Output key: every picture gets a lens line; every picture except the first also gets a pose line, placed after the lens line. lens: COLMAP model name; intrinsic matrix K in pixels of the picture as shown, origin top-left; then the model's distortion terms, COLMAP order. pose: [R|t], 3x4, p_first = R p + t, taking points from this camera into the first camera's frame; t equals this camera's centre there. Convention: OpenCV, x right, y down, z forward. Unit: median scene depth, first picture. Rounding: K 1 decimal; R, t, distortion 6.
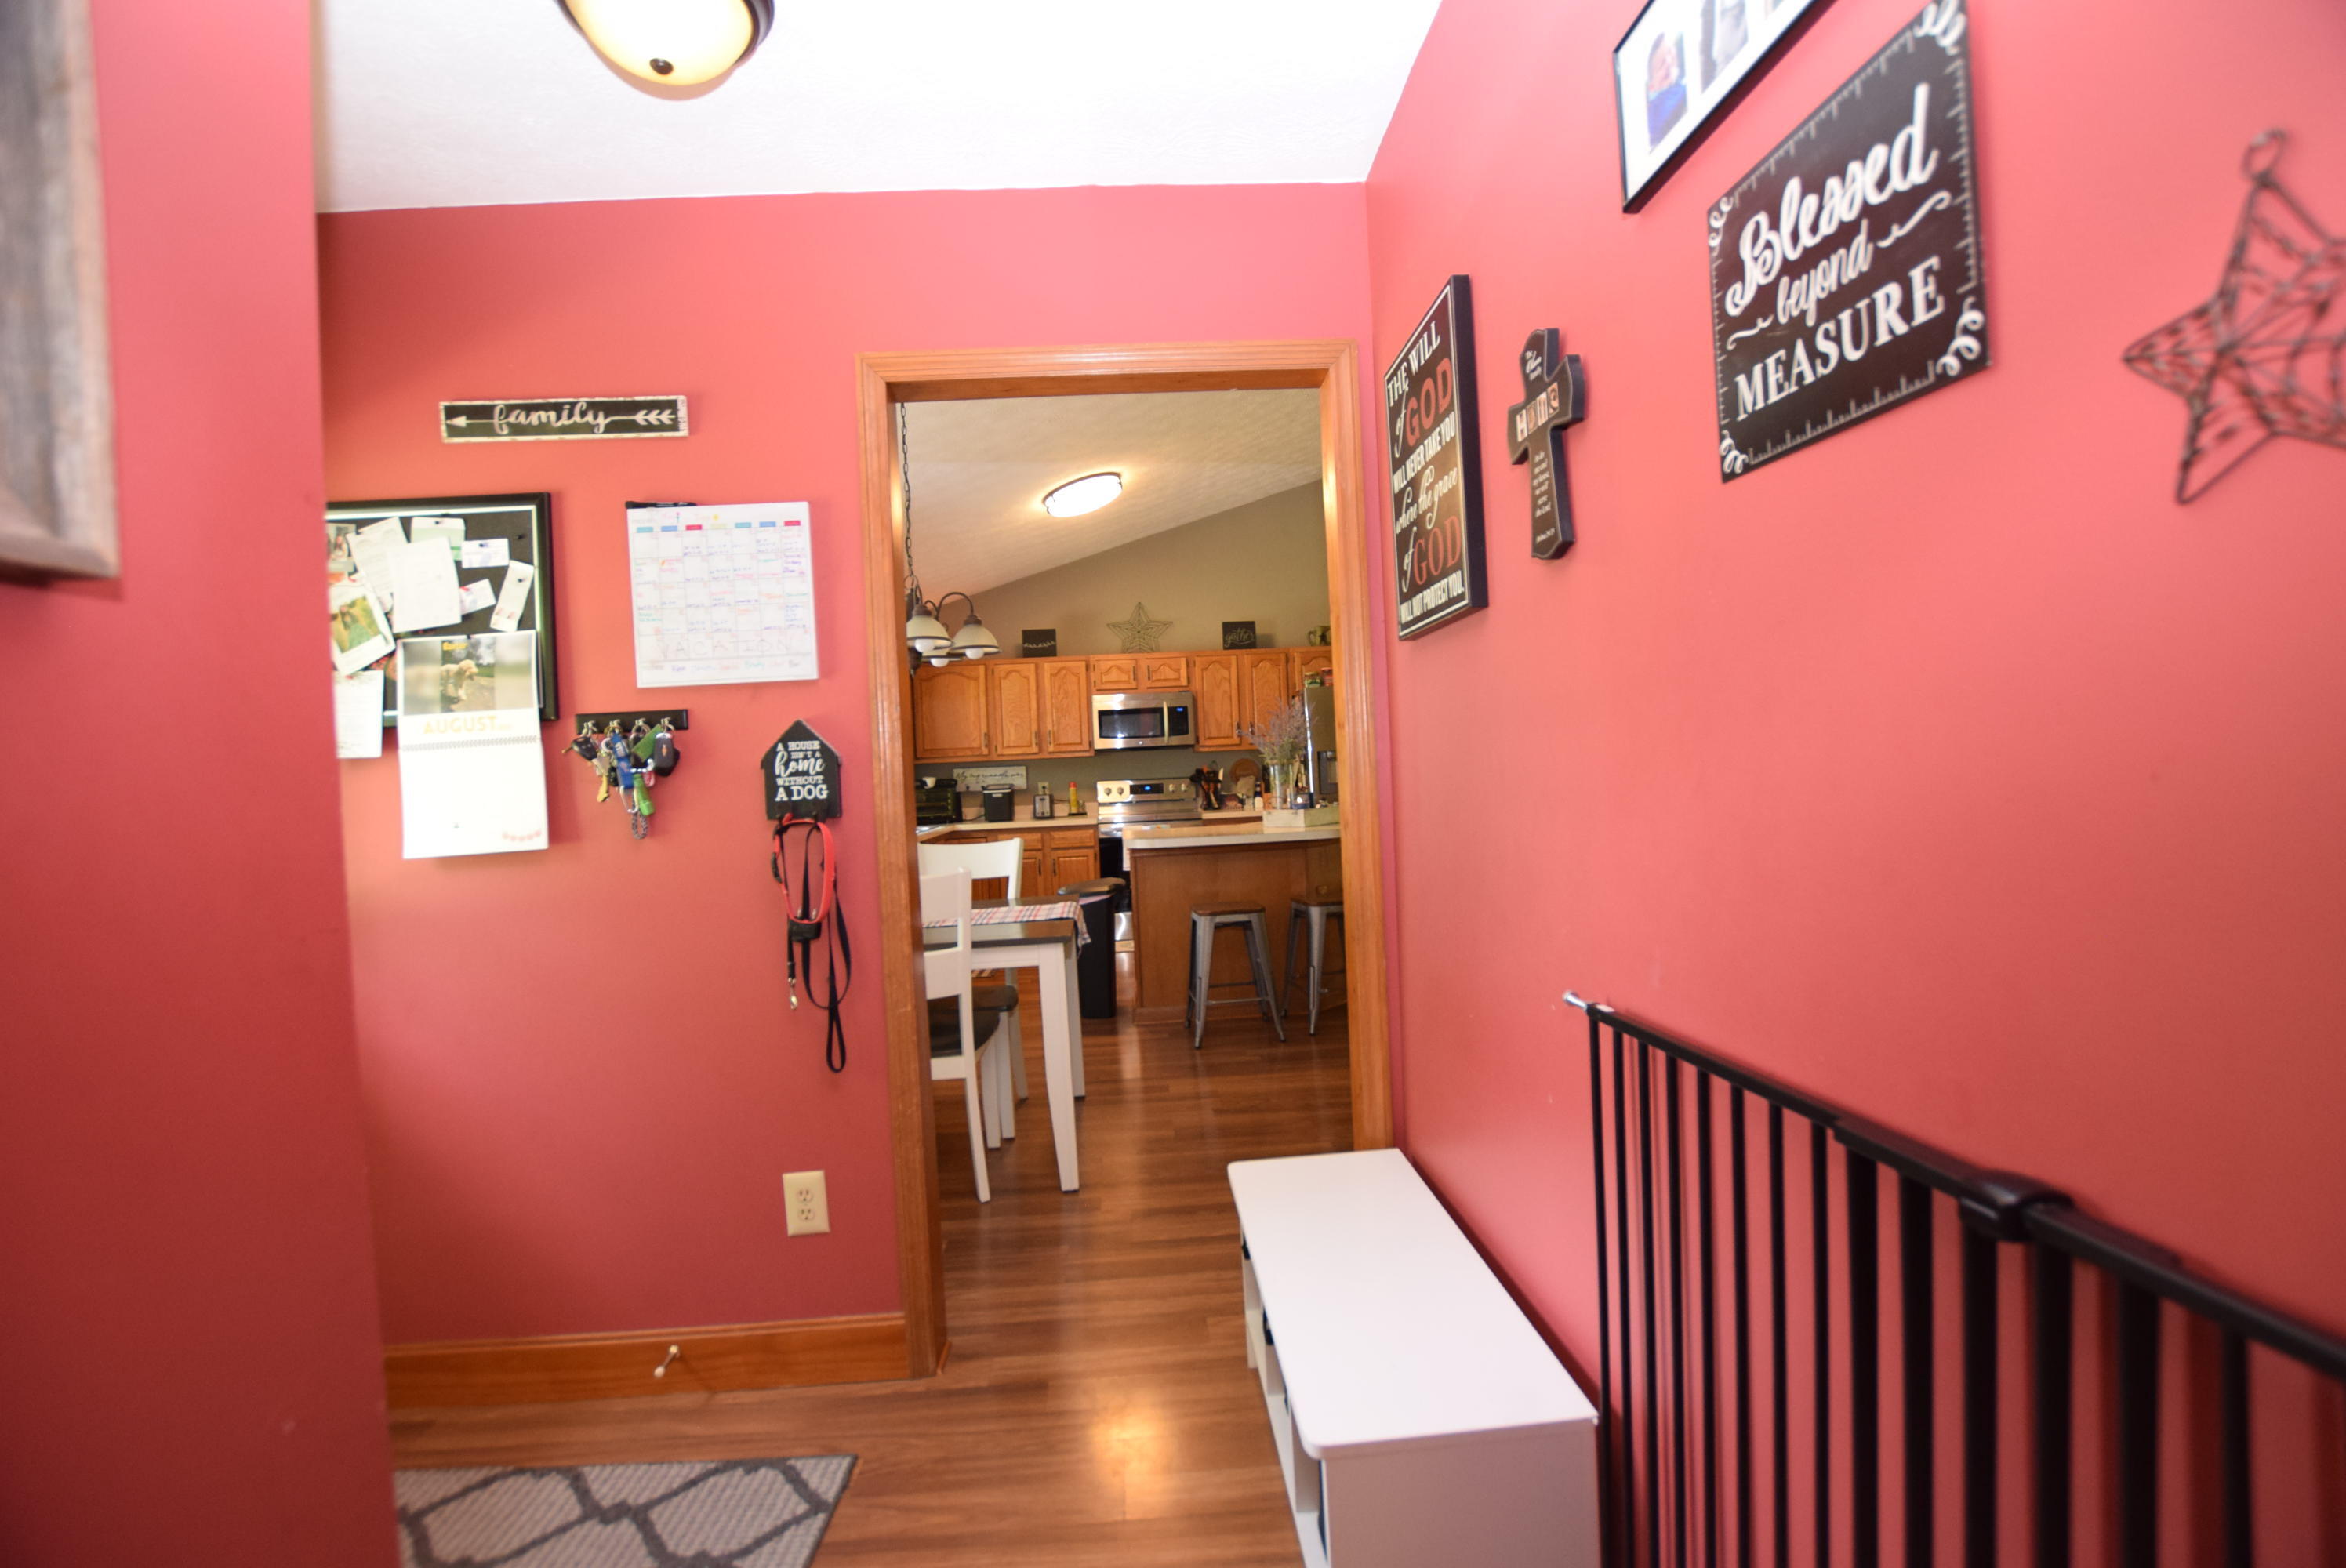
lens RADIAL K [[1035.6, 0, 1172.6], [0, 1035.6, 782.4], [0, 0, 1]] dist [-0.031301, 0.003229]
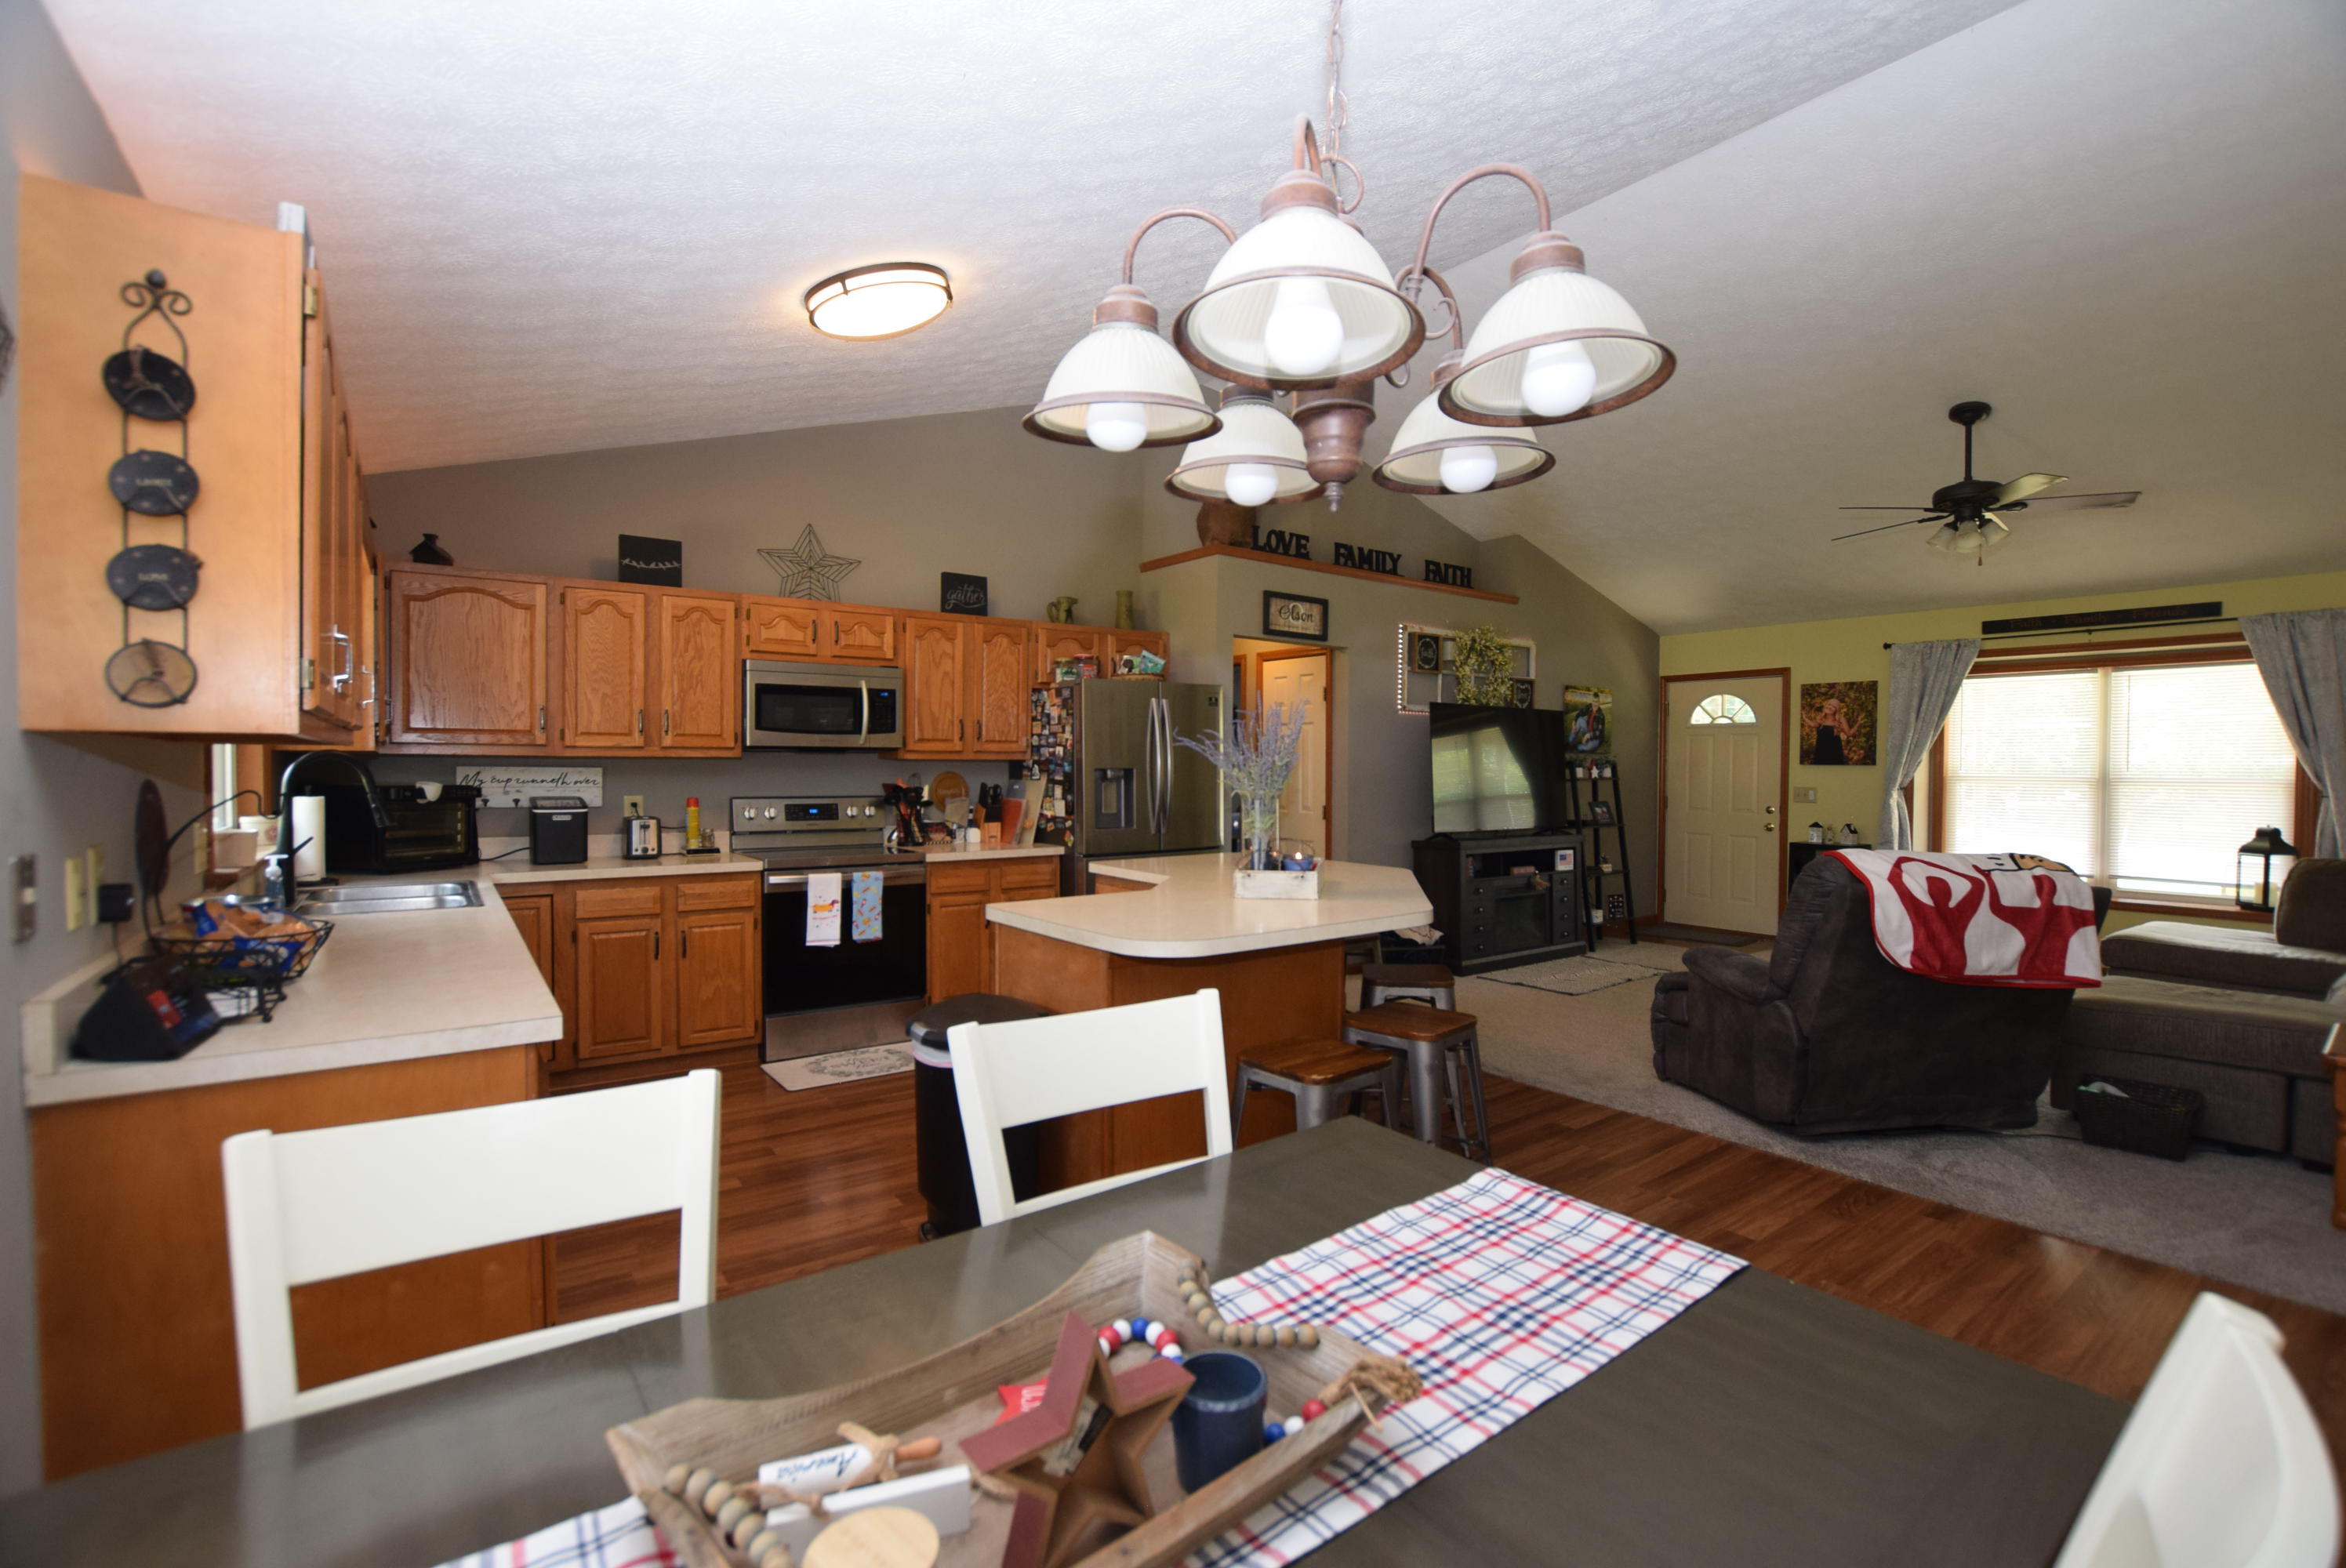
lens RADIAL K [[1035.6, 0, 1171.6], [0, 1035.6, 779.9], [0, 0, 1]] dist [-0.031301, 0.003229]
pose [[0.836905, 0.042097, 0.545727, -0.196120], [-0.034852, 0.999113, -0.023624, -0.006557], [-0.546238, 0.000751, 0.837630, 0.349685]]
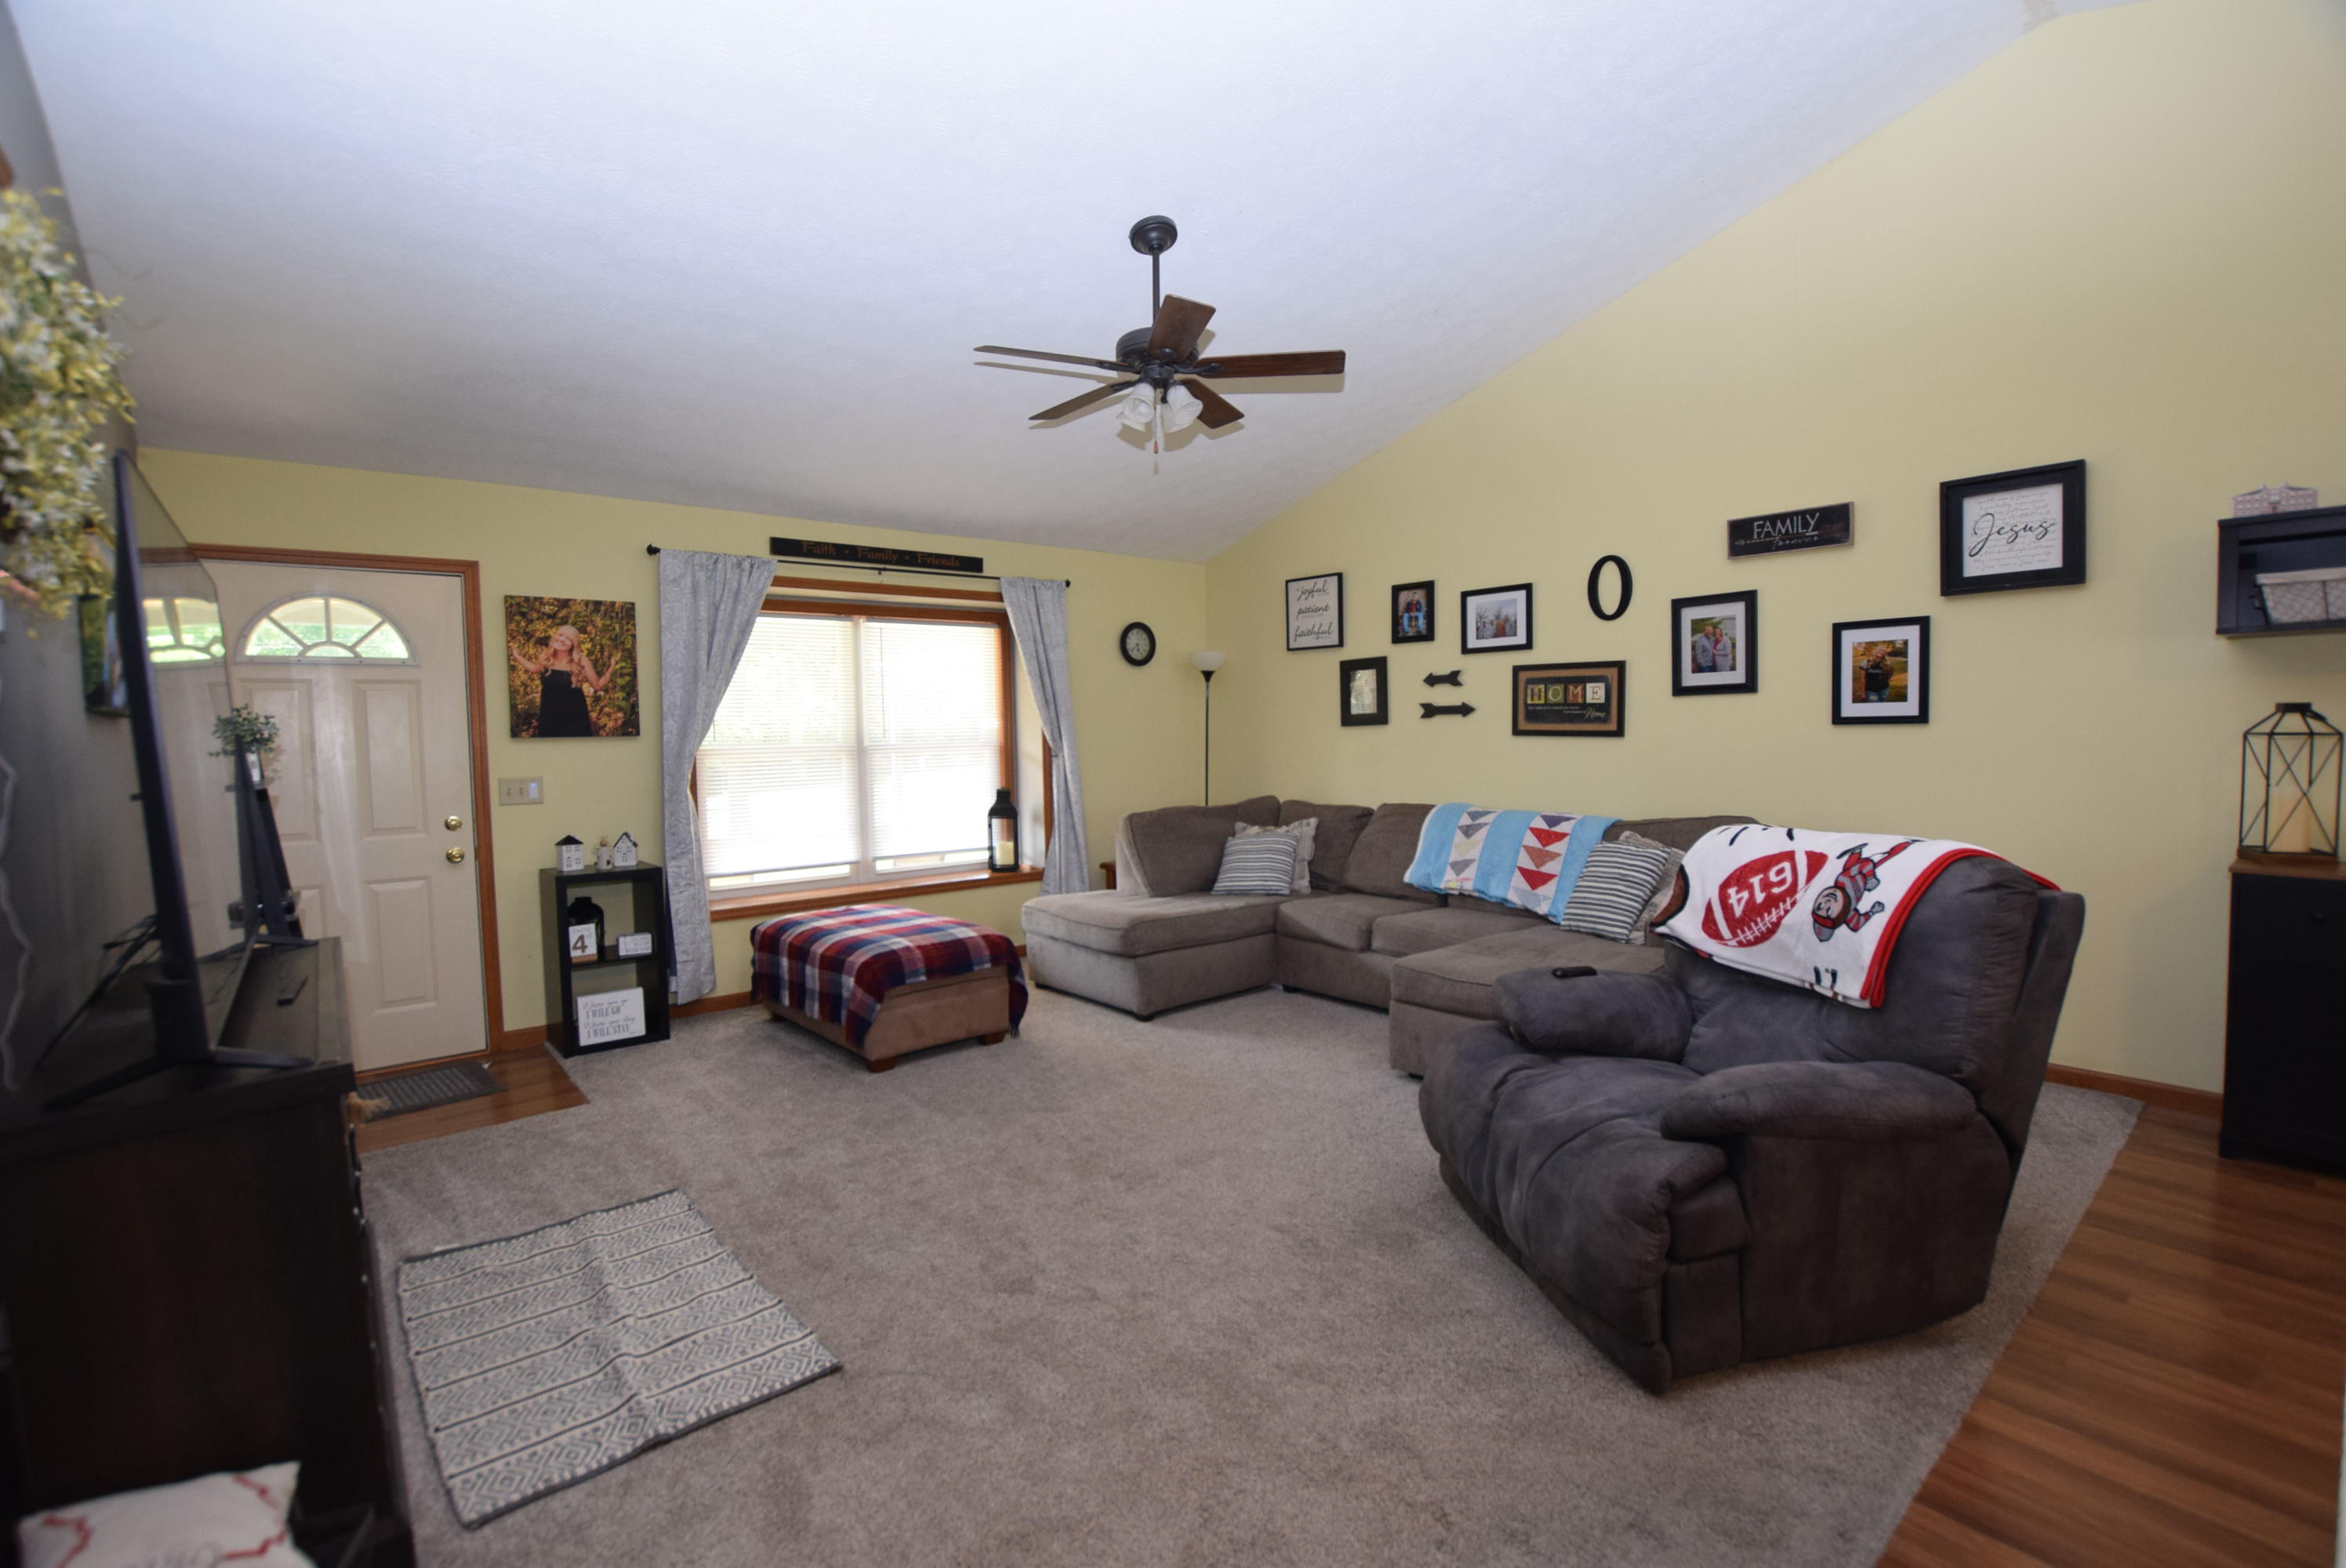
lens RADIAL K [[1035.6, 0, 1182.6], [0, 1035.6, 775.9], [0, 0, 1]] dist [-0.031301, 0.003229]
pose [[-0.601632, 0.020318, 0.798515, 0.187001], [0.060202, 0.997987, 0.019965, -0.034353], [-0.796502, 0.060084, -0.601644, 0.892483]]
